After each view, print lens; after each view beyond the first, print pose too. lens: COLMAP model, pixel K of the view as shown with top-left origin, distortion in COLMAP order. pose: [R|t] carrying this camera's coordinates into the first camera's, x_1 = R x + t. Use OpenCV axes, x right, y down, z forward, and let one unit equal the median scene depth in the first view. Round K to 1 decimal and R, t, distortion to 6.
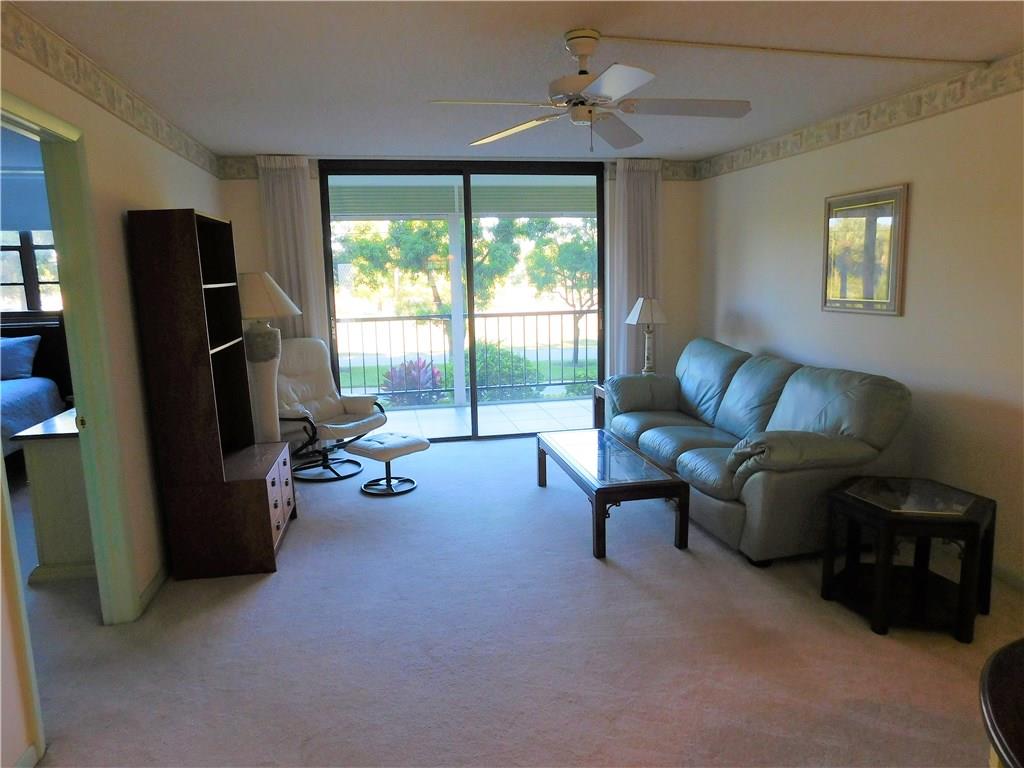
lens RADIAL K [[675.0, 0, 512.0], [0, 675.0, 384.0], [0, 0, 1]] dist [-0.071468, 0.060446]
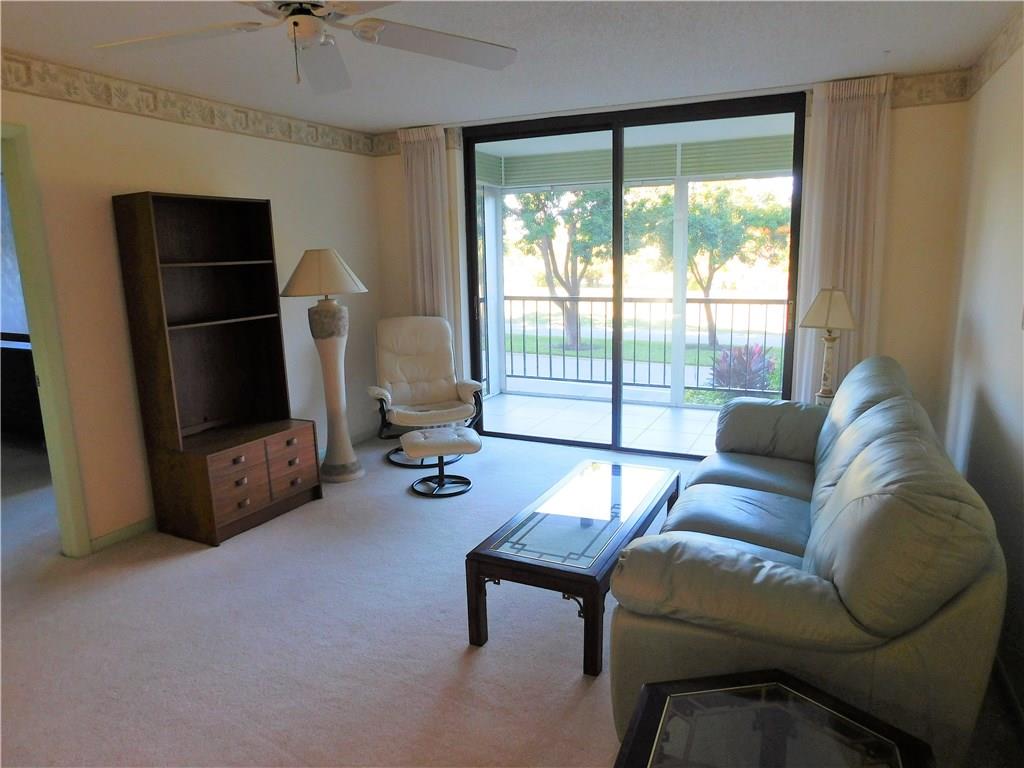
lens RADIAL K [[675.0, 0, 512.0], [0, 675.0, 384.0], [0, 0, 1]] dist [-0.071468, 0.060446]
pose [[0.798829, 0.121253, -0.589211, 0.358292], [-0.096023, 0.992618, 0.074086, -0.053079], [0.593845, -0.002604, 0.804575, 0.277087]]
